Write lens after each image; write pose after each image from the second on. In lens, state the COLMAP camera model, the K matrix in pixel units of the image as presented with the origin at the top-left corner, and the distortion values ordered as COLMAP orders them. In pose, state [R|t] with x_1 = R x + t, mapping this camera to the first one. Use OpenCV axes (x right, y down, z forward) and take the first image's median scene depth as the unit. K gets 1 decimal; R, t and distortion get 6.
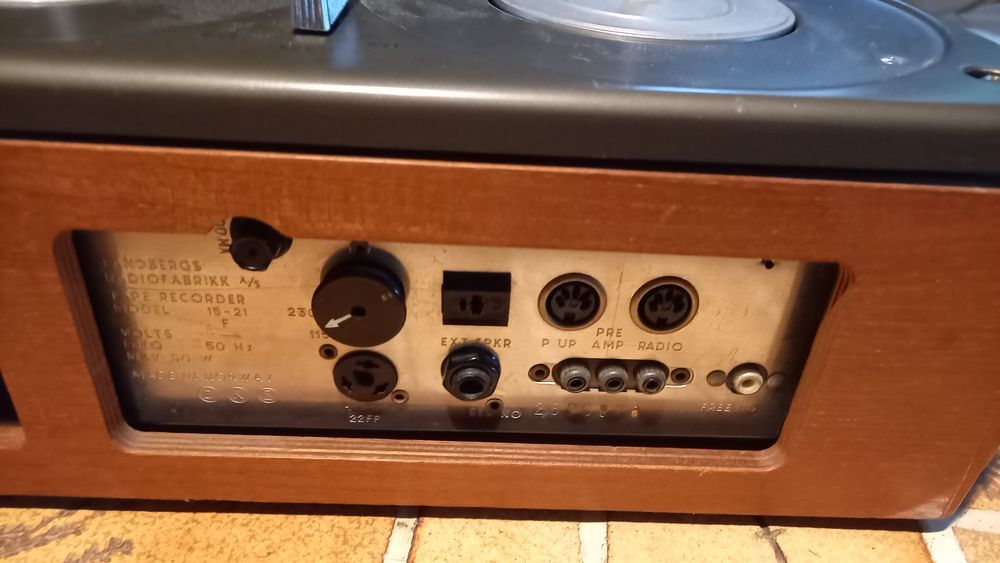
lens RADIAL K [[811.0, 0, 530.6], [0, 811.0, 281.4], [0, 0, 1]] dist [0.003047, -0.089473]
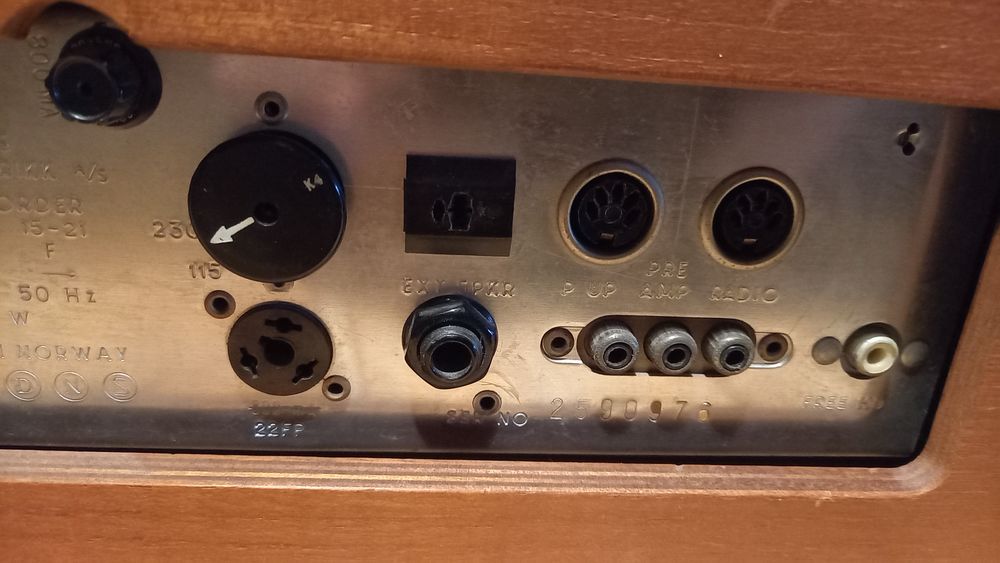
lens RADIAL K [[811.0, 0, 530.6], [0, 811.0, 281.4], [0, 0, 1]] dist [0.003047, -0.089473]
pose [[0.998613, -0.017173, 0.049767, -0.041368], [0.026865, 0.979182, -0.201200, 0.192747], [-0.045275, 0.202258, 0.978285, 0.367121]]
